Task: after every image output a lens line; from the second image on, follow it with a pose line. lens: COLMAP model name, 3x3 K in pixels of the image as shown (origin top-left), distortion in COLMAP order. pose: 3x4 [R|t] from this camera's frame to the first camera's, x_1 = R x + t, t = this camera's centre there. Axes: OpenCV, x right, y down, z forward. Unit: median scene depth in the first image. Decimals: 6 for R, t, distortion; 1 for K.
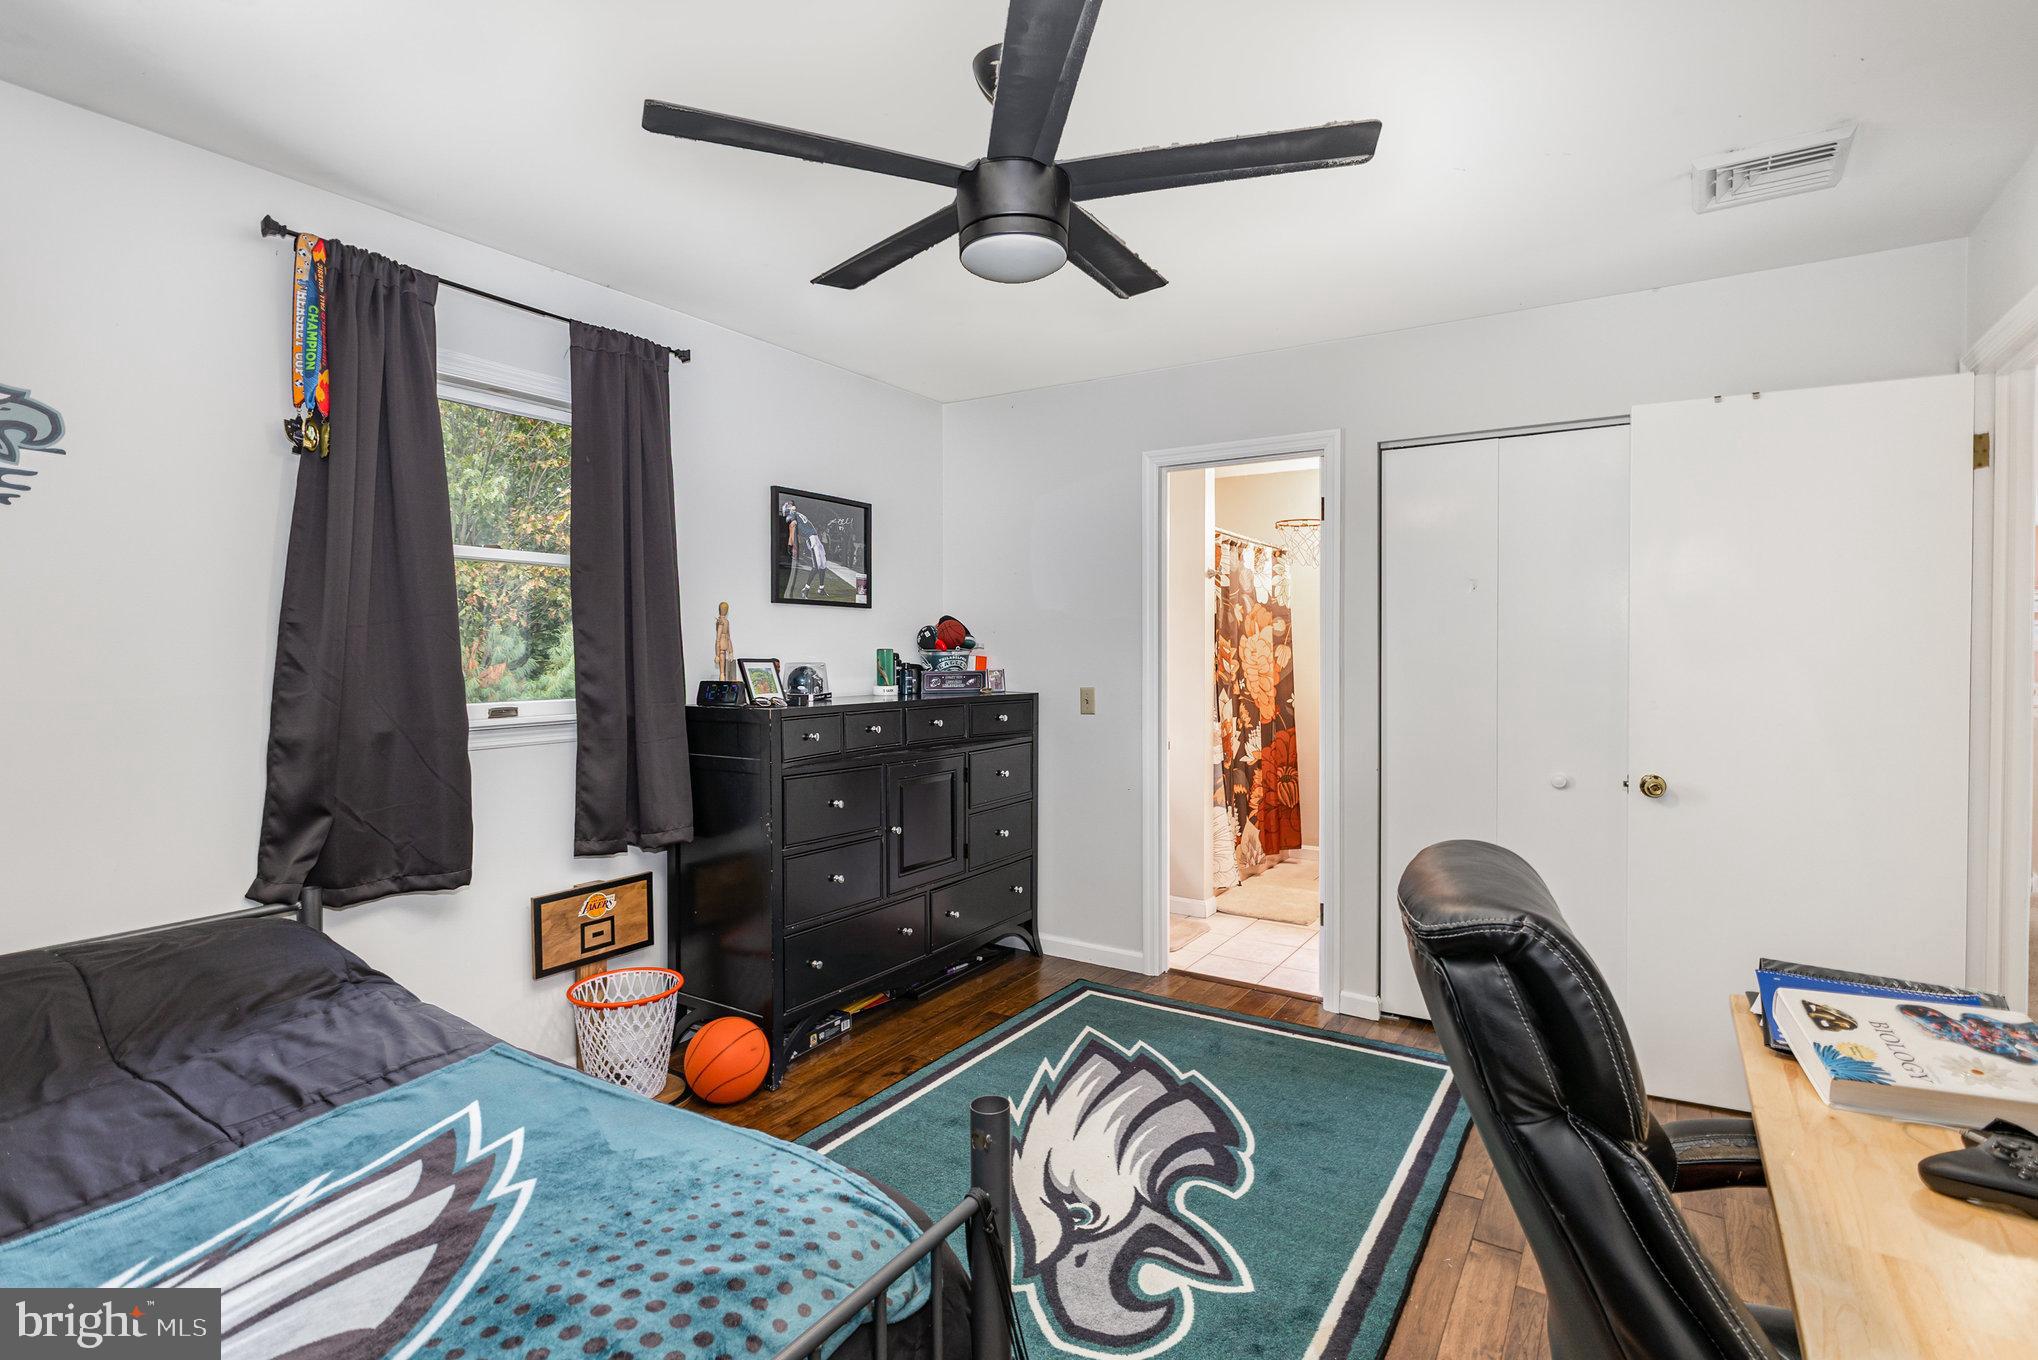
lens RADIAL K [[986.6, 0, 1022.0], [0, 986.6, 669.5], [0, 0, 1]] dist [-0.001912, -0.000869]
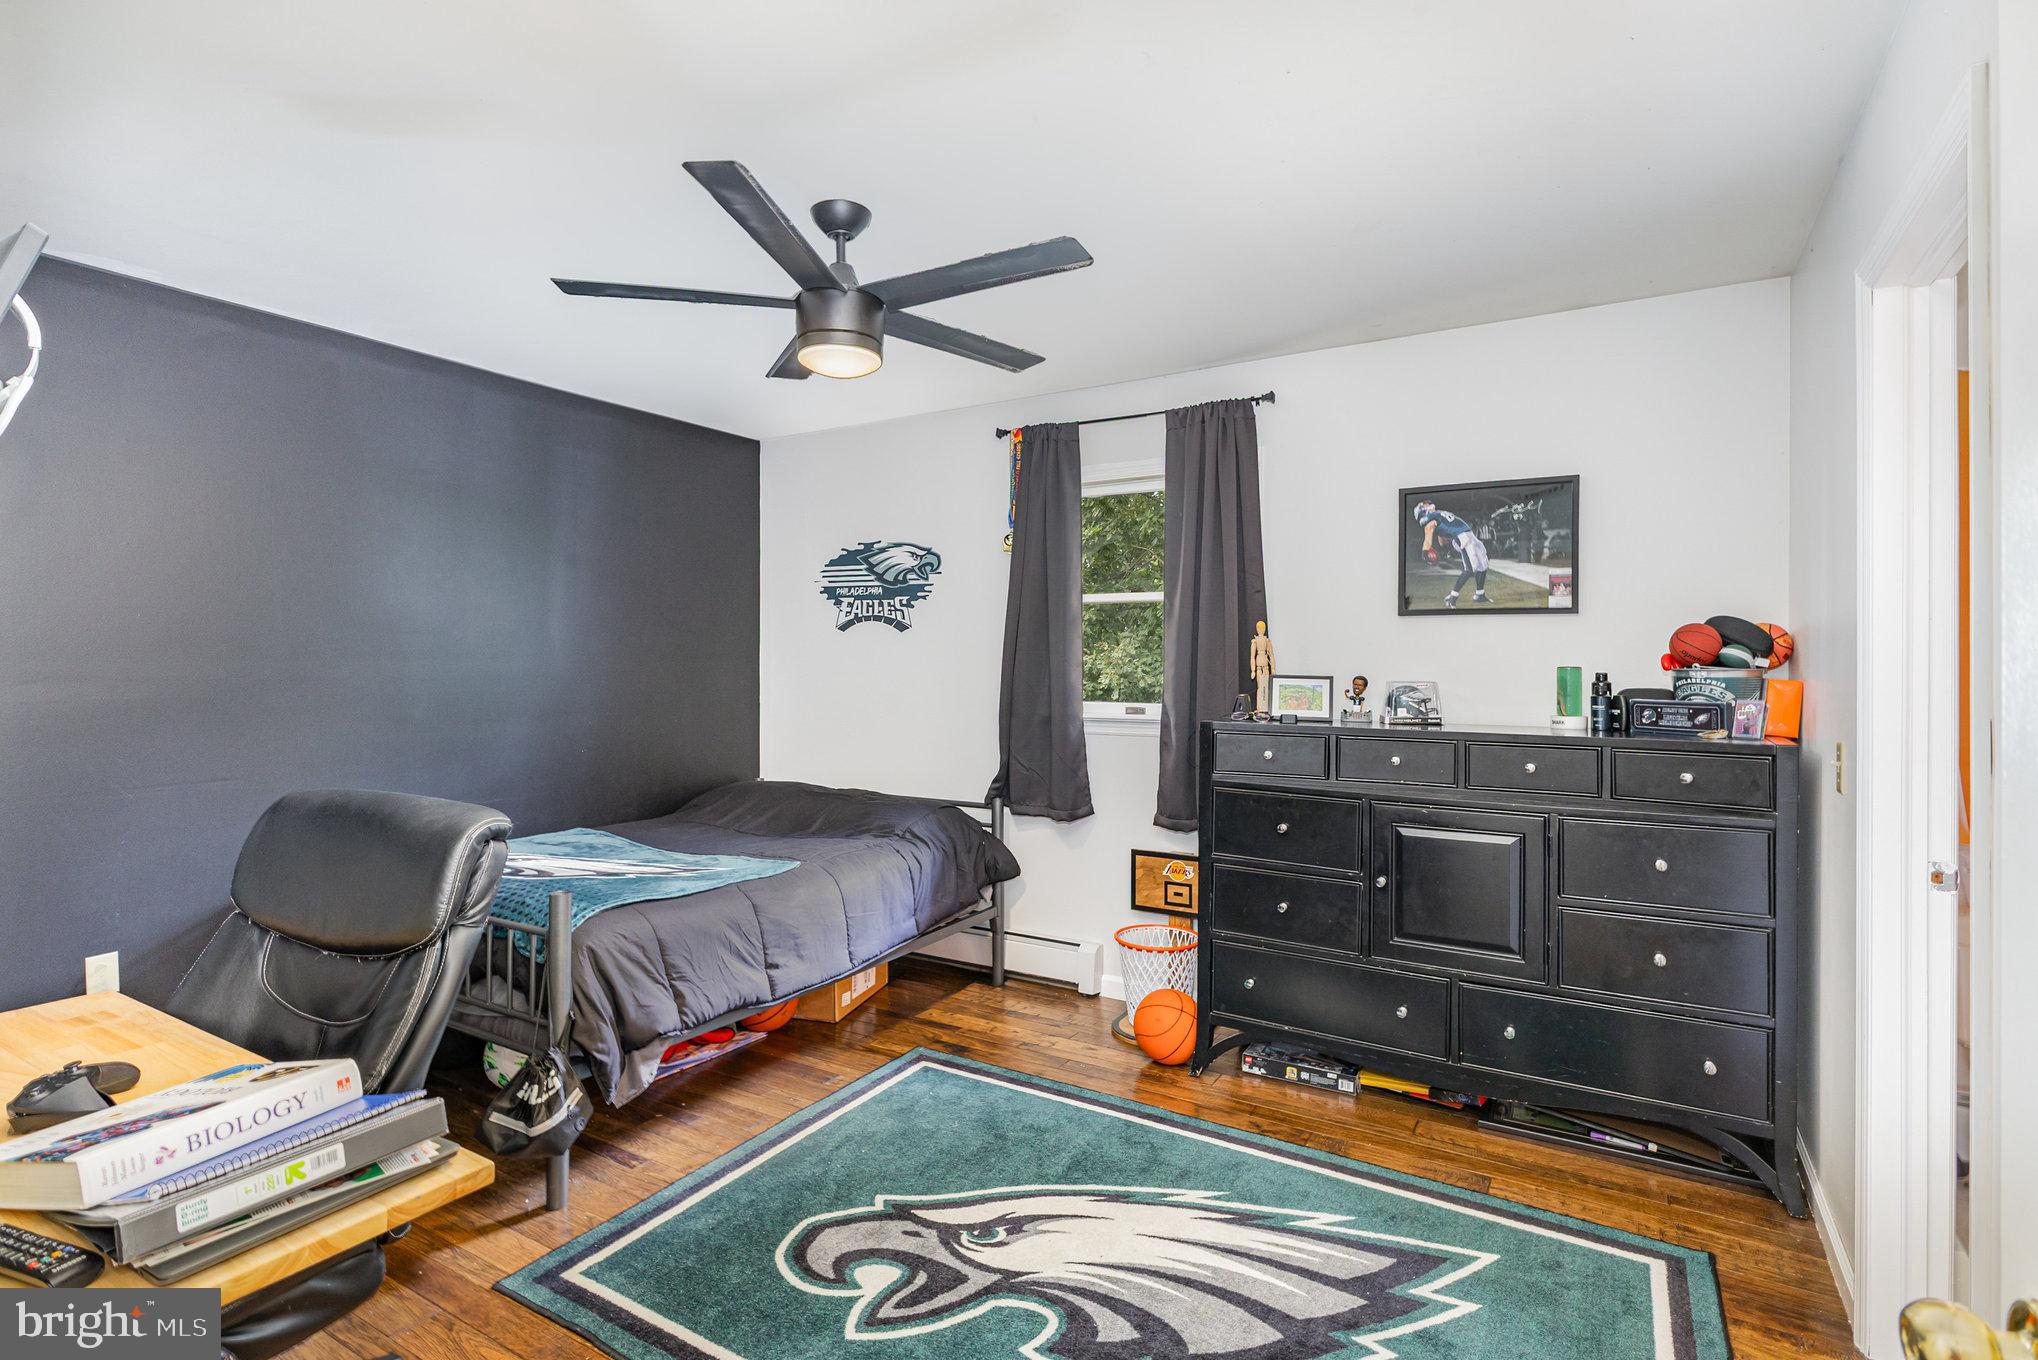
lens RADIAL K [[990.3, 0, 1023.1], [0, 990.3, 659.5], [0, 0, 1]] dist [-0.000305, -0.000164]
pose [[0.017977, -0.004073, -0.999830, 0.781385], [-0.025457, 0.999666, -0.004530, -0.016208], [0.999514, 0.025534, 0.017867, 0.742972]]
